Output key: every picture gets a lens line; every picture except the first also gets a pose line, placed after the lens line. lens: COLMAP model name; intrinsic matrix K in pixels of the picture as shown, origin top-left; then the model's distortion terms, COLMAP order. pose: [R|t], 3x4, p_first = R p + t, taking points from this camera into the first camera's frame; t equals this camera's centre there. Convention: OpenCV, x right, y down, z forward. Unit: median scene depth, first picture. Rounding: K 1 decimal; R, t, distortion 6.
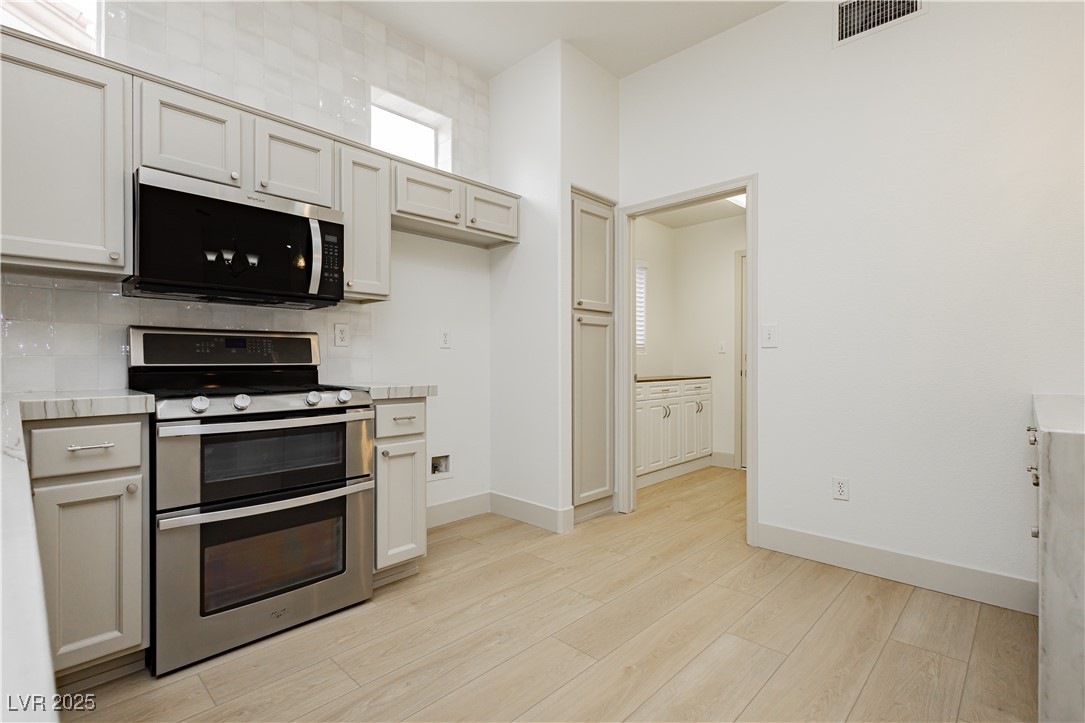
lens RADIAL K [[506.5, 0, 542.5], [0, 506.5, 361.5], [0, 0, 1]] dist [0.010833, -0.000022]
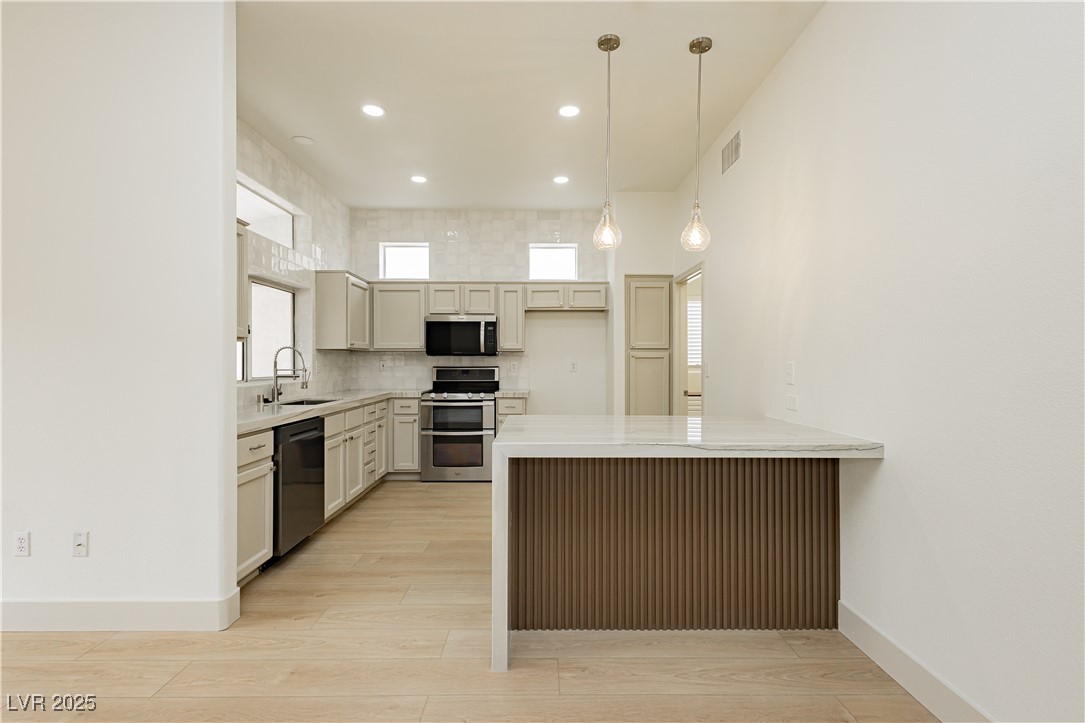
lens RADIAL K [[492.7, 0, 542.5], [0, 492.7, 361.5], [0, 0, 1]] dist [-0.003793, -0.000592]
pose [[0.703812, -0.001194, -0.710385, 1.373196], [-0.001292, 0.999995, -0.002960, -0.080497], [0.710385, 0.003001, 0.703807, -0.436363]]
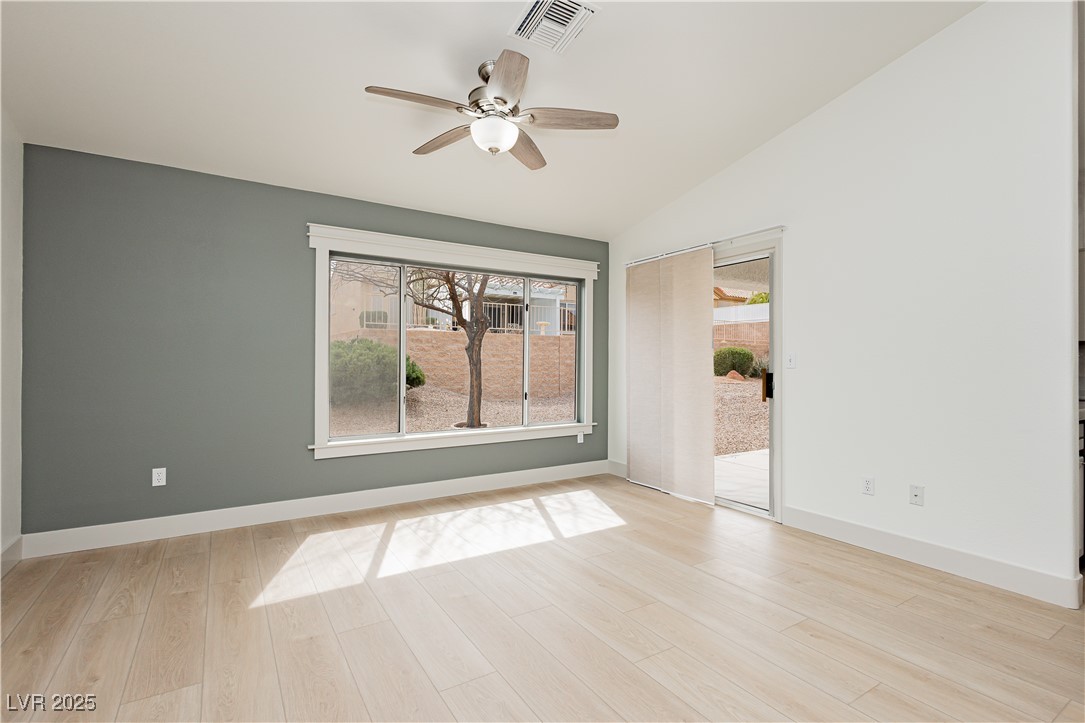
lens RADIAL K [[492.7, 0, 542.5], [0, 492.7, 361.5], [0, 0, 1]] dist [-0.003793, -0.000592]
pose [[-0.219863, 0.000722, -0.975530, 1.456246], [-0.009306, 0.999953, 0.002837, -0.052290], [0.975486, 0.009702, -0.219846, -1.051891]]
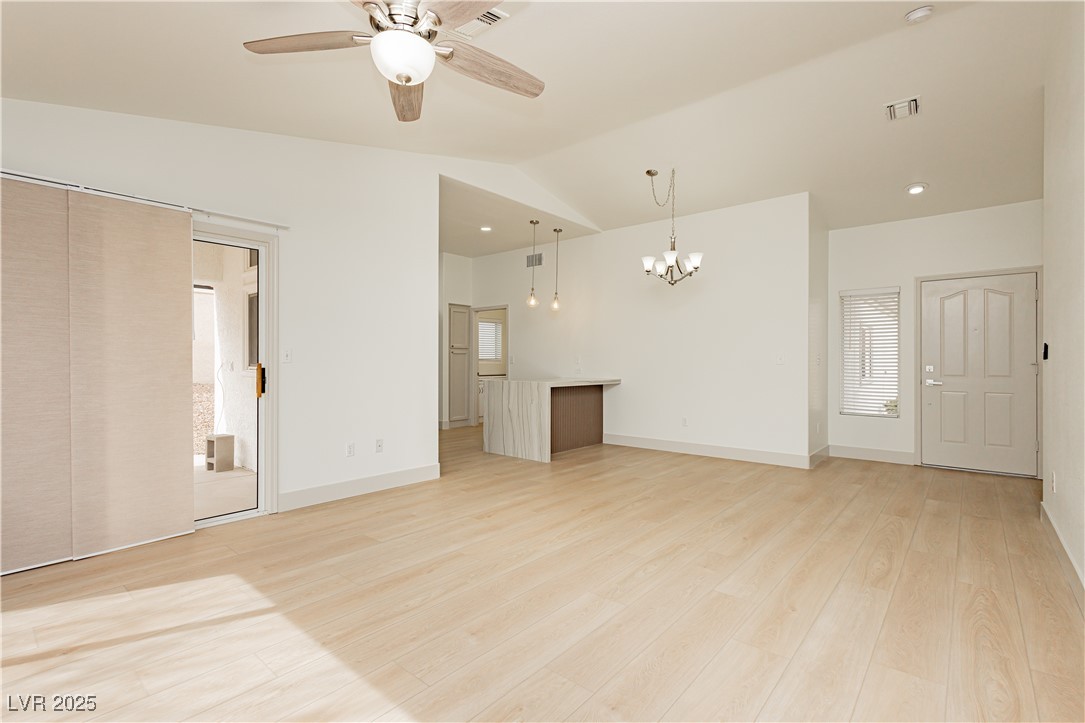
lens RADIAL K [[500.2, 0, 544.3], [0, 500.2, 355.6], [0, 0, 1]] dist [0.001622, 0.000116]
pose [[0.998080, 0.005872, 0.061658, 0.550139], [-0.005022, 0.999890, -0.013931, -0.039716], [-0.061733, 0.013595, 0.998000, -2.342899]]
